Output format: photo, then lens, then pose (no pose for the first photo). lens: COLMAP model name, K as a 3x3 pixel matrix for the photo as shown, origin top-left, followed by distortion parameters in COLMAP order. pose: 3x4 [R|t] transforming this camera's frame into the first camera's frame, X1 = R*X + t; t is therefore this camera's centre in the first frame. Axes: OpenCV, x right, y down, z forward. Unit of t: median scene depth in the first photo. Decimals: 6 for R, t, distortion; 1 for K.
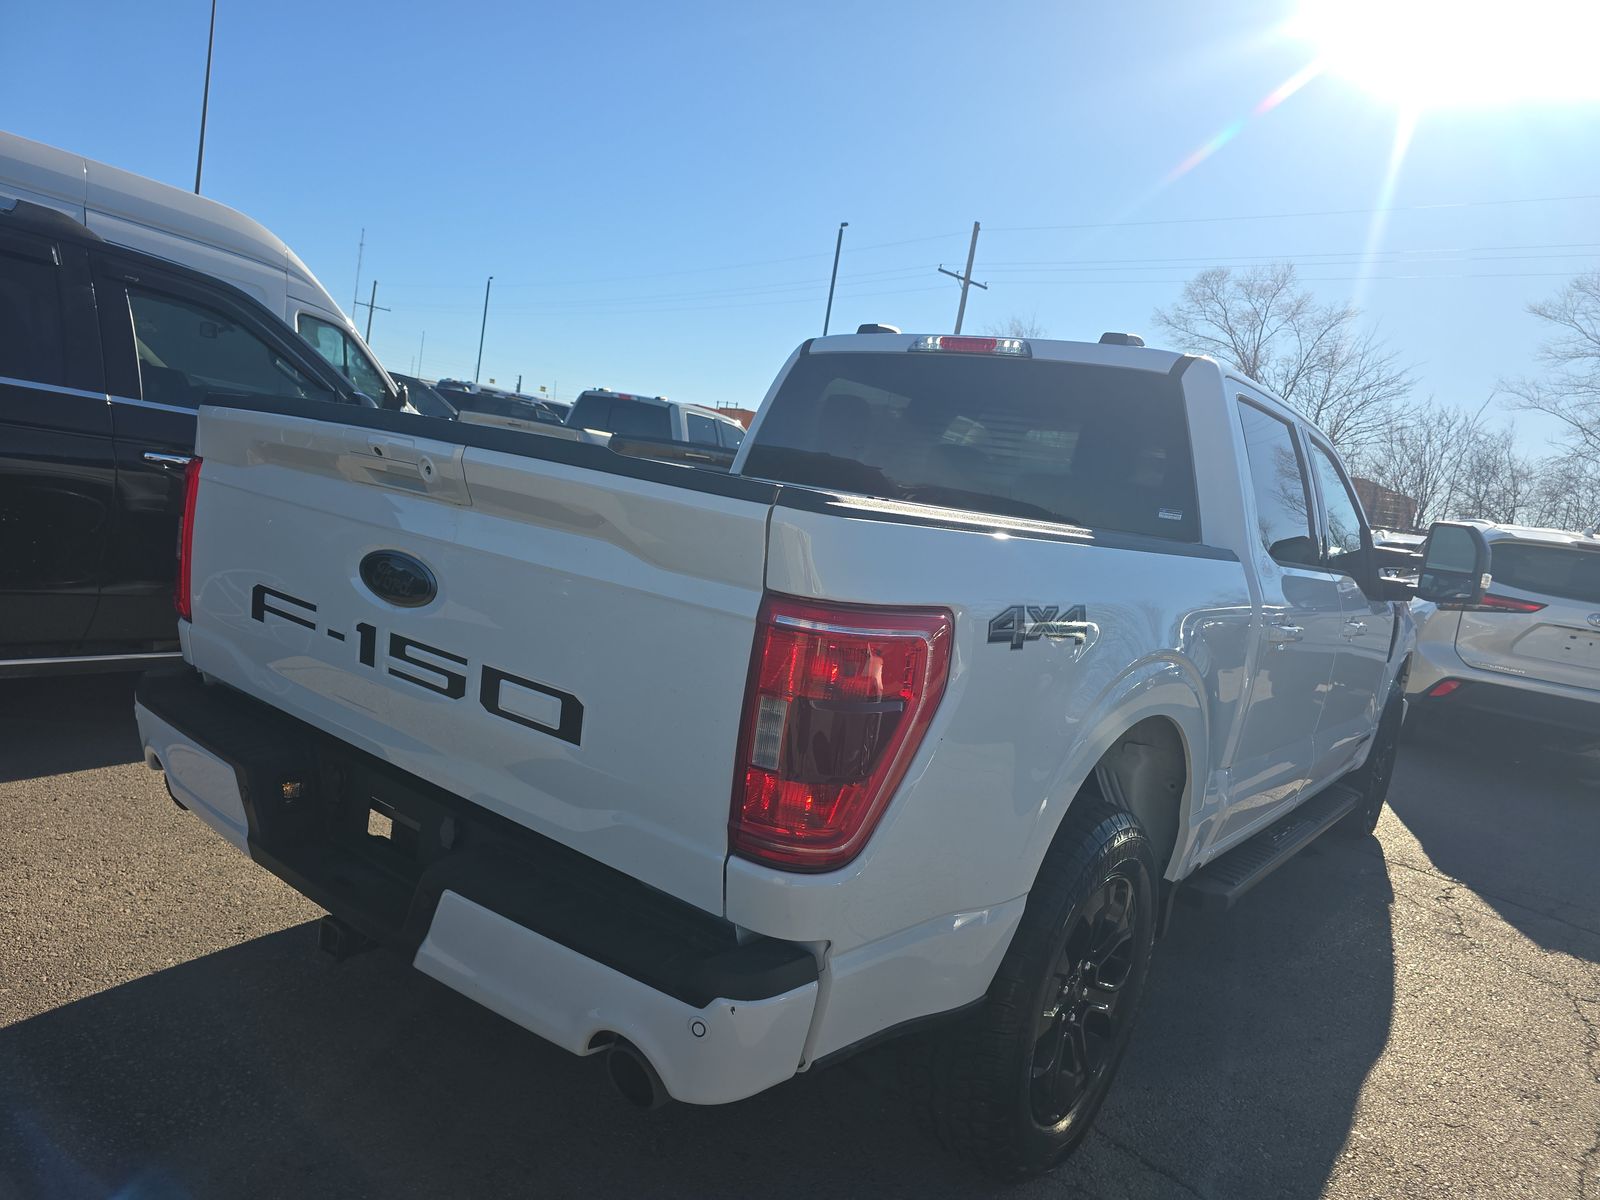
lens RADIAL K [[1063.1, 0, 802.4], [0, 1063.1, 583.3], [0, 0, 1]] dist [0.060632, -0.052981]
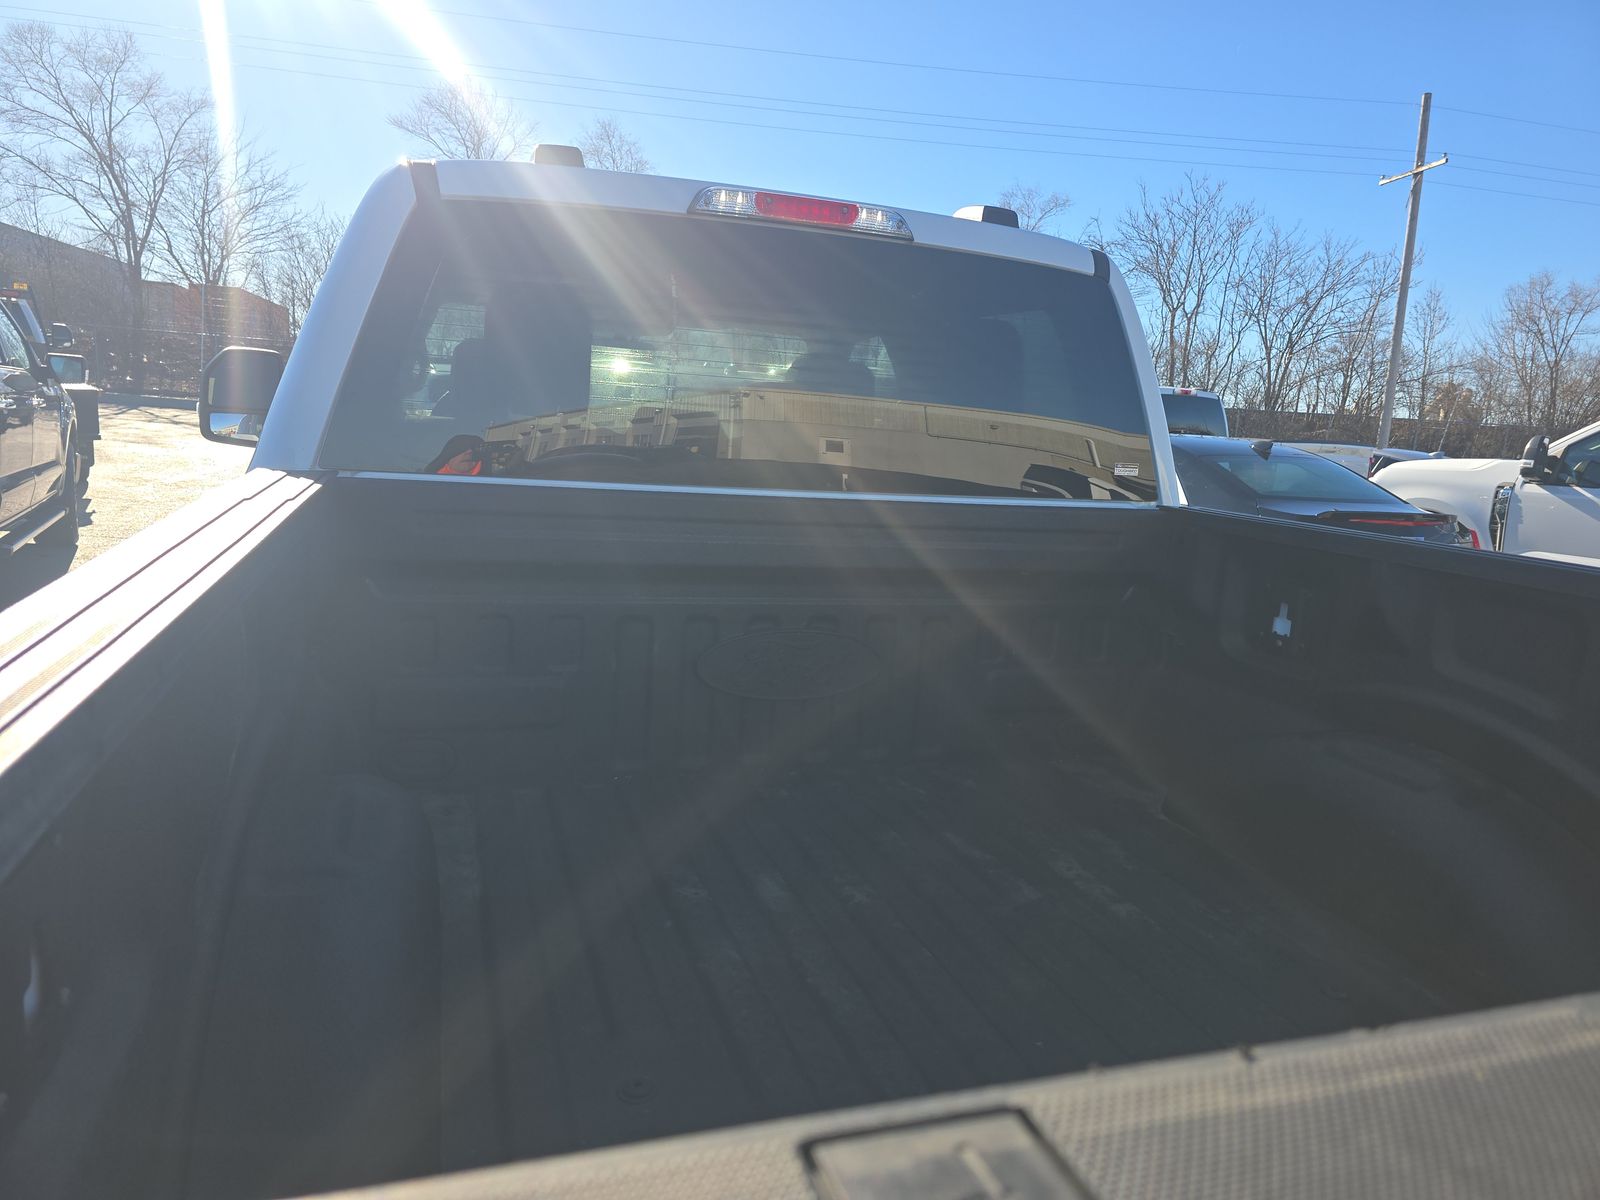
lens RADIAL K [[1063.1, 0, 794.0], [0, 1063.1, 594.2], [0, 0, 1]] dist [0.060632, -0.052981]
pose [[0.571592, -0.244863, 0.783150, -0.348436], [0.097212, 0.967922, 0.231683, -0.151845], [-0.814759, -0.056297, 0.577060, 0.634611]]
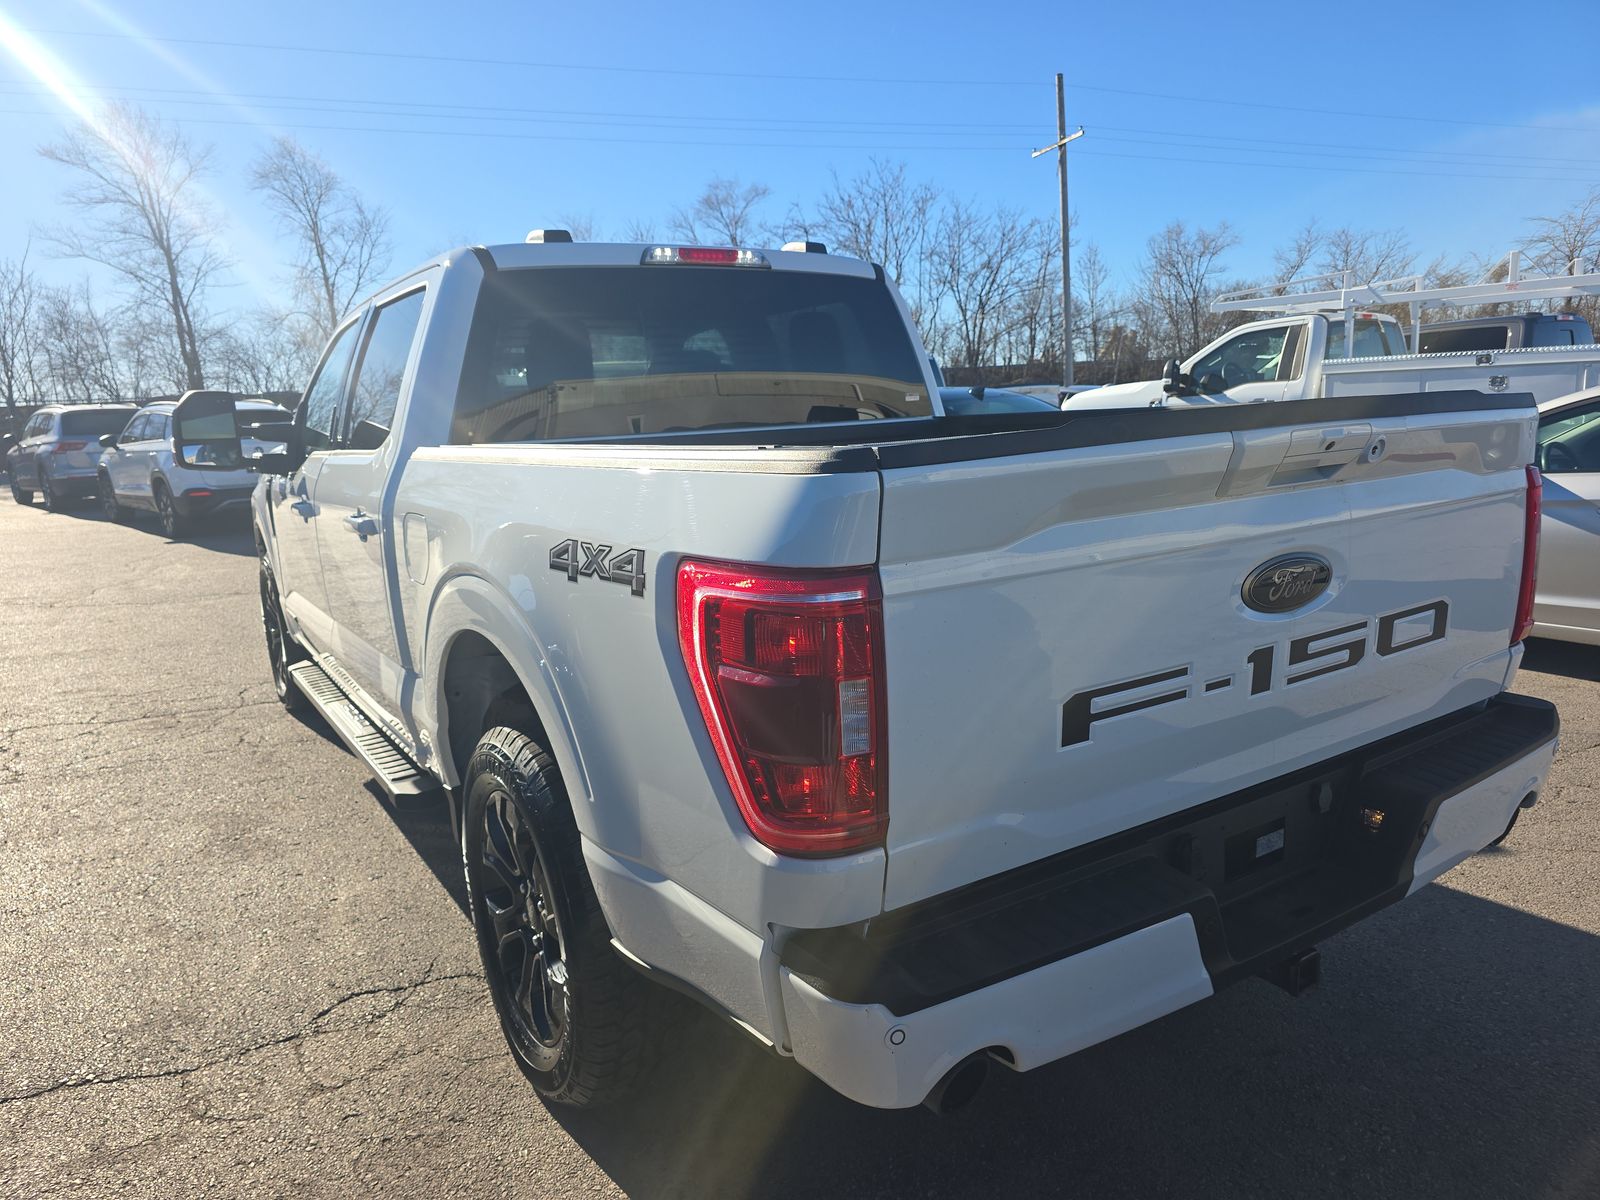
lens RADIAL K [[1063.1, 0, 800.2], [0, 1063.1, 588.8], [0, 0, 1]] dist [0.060632, -0.052981]
pose [[0.334929, -0.317682, 0.887075, -0.729636], [0.188859, 0.944978, 0.267112, -0.176697], [-0.923123, 0.078069, 0.376497, 0.571351]]
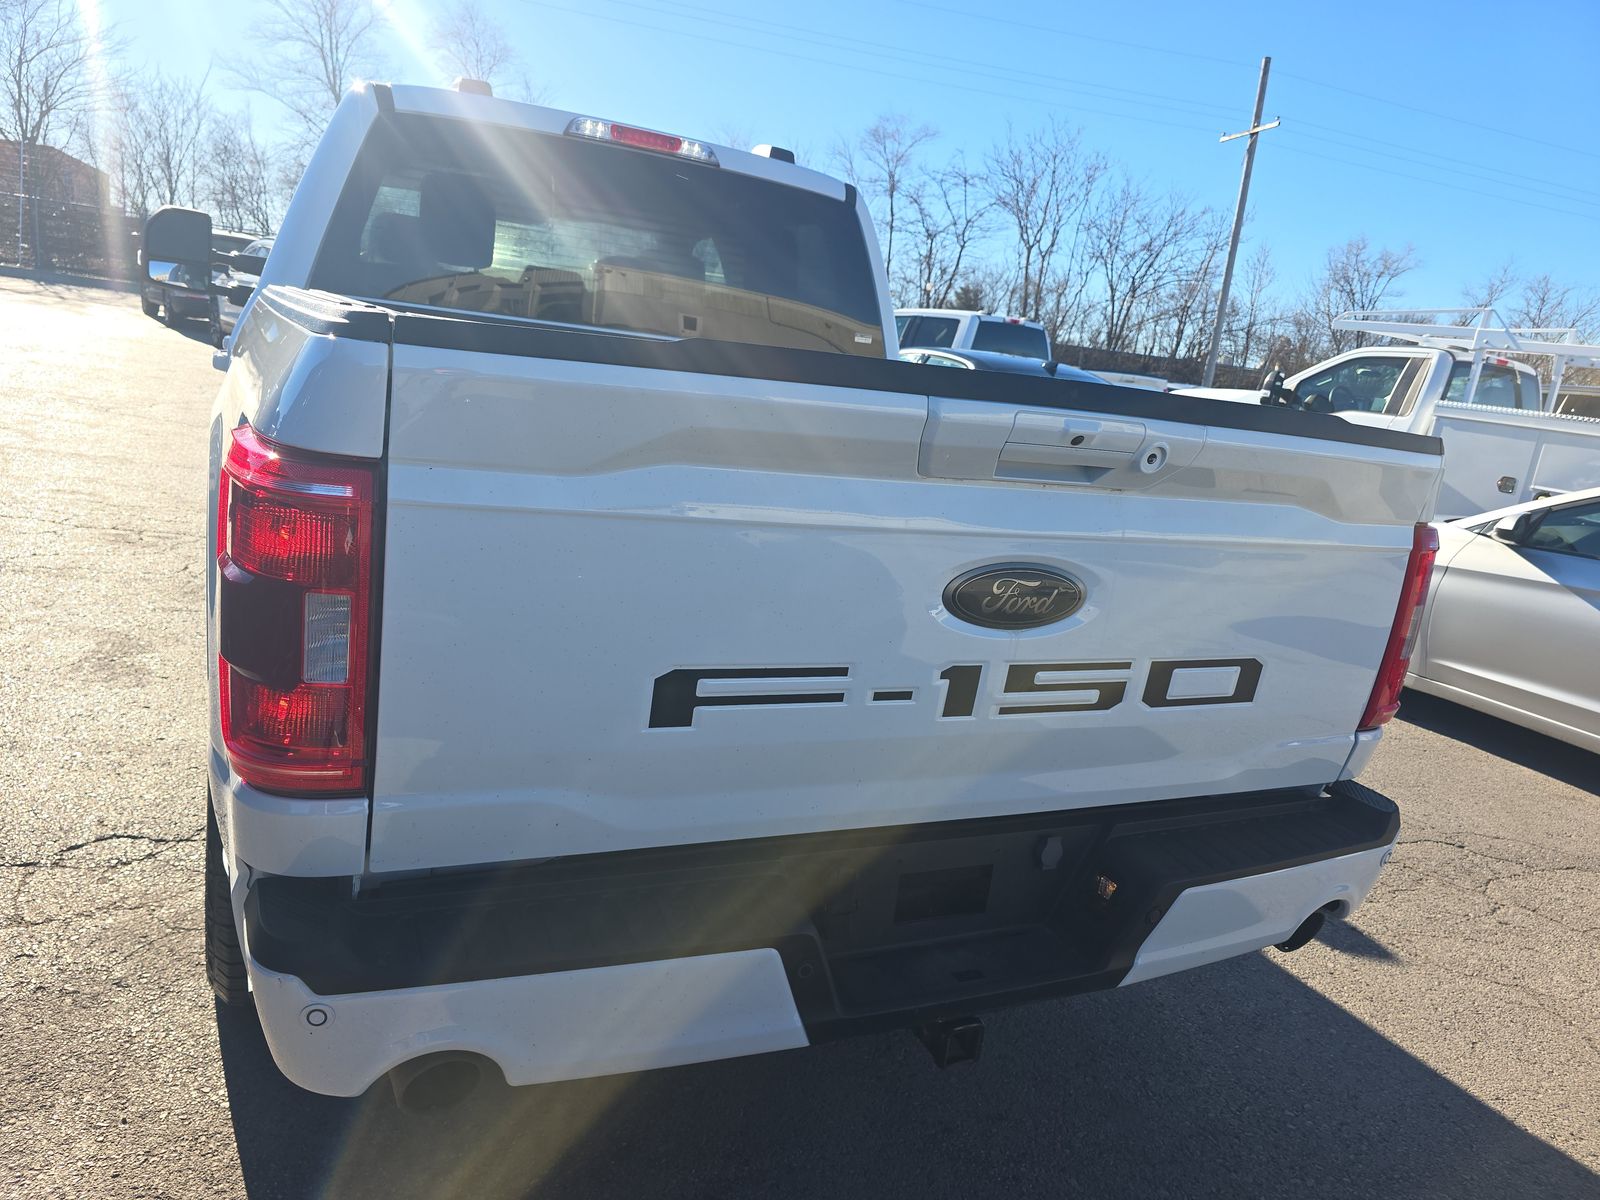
lens RADIAL K [[1063.1, 0, 802.4], [0, 1063.1, 587.5], [0, 0, 1]] dist [0.060632, -0.052981]
pose [[0.470927, -0.281125, 0.836180, -0.595499], [0.027740, 0.952115, 0.304480, -0.134987], [-0.881736, -0.120192, 0.456175, 0.433632]]
